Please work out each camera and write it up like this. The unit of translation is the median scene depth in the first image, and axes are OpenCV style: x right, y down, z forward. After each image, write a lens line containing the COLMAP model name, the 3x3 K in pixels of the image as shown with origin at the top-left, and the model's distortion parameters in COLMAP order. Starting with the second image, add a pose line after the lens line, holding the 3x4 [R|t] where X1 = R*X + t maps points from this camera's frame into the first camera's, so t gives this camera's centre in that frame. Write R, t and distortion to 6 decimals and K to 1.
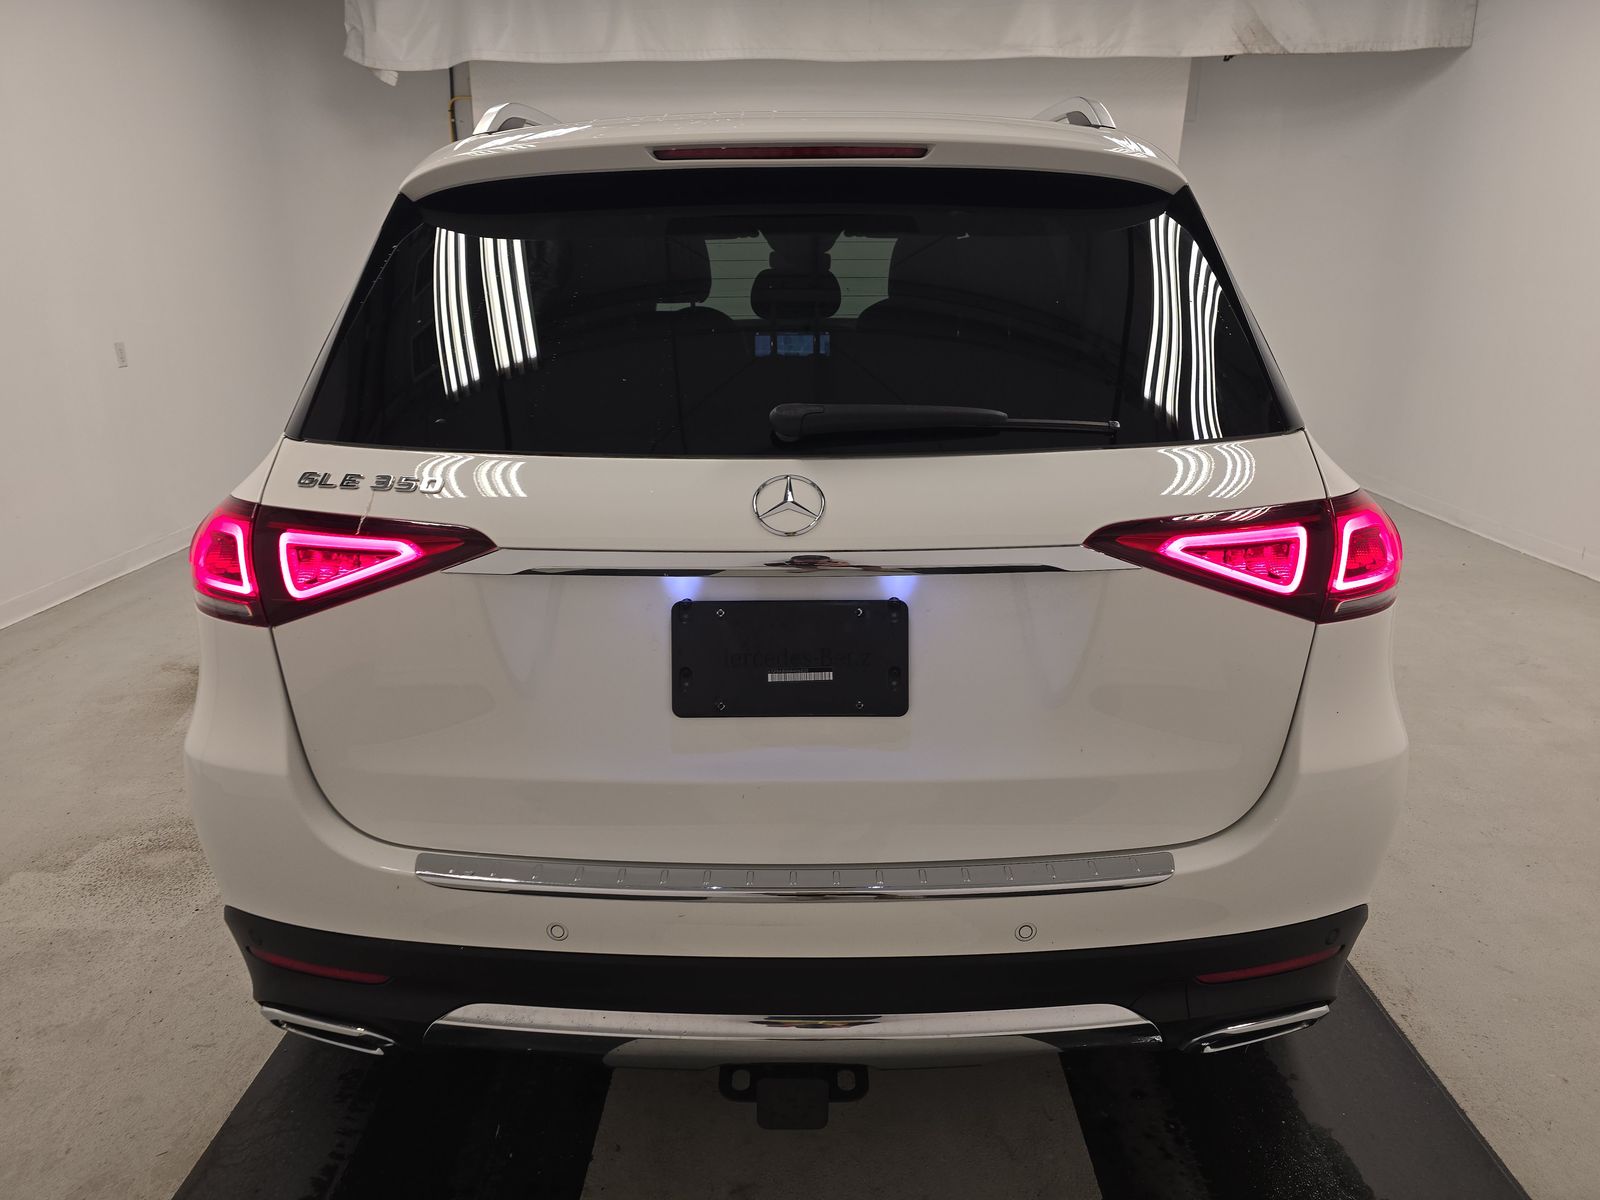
lens RADIAL K [[1092.1, 0, 800.5], [0, 1092.1, 598.2], [0, 0, 1]] dist [0.017402, -0.011113]
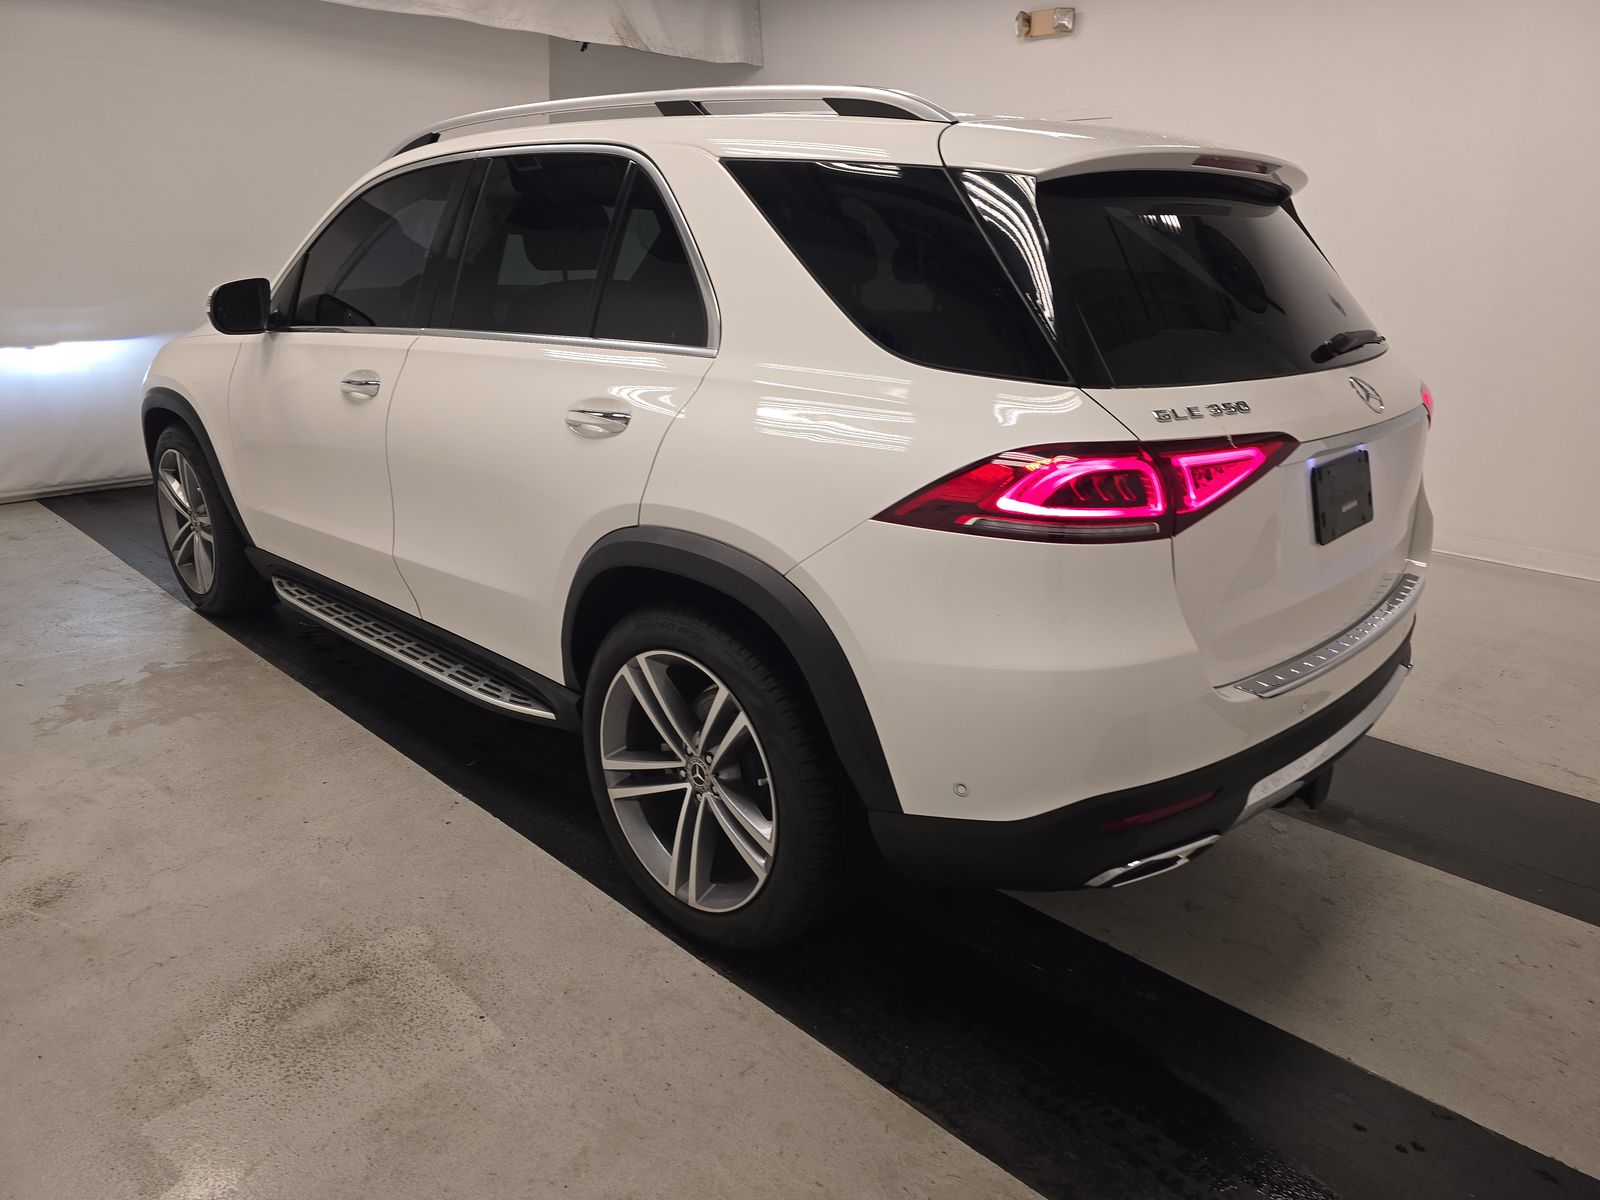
lens RADIAL K [[1092.1, 0, 795.6], [0, 1092.1, 601.2], [0, 0, 1]] dist [0.017402, -0.011113]
pose [[0.679135, -0.212983, 0.702435, -1.646299], [0.188903, 0.975458, 0.113129, -0.122179], [-0.709290, 0.055862, 0.702700, 0.440437]]
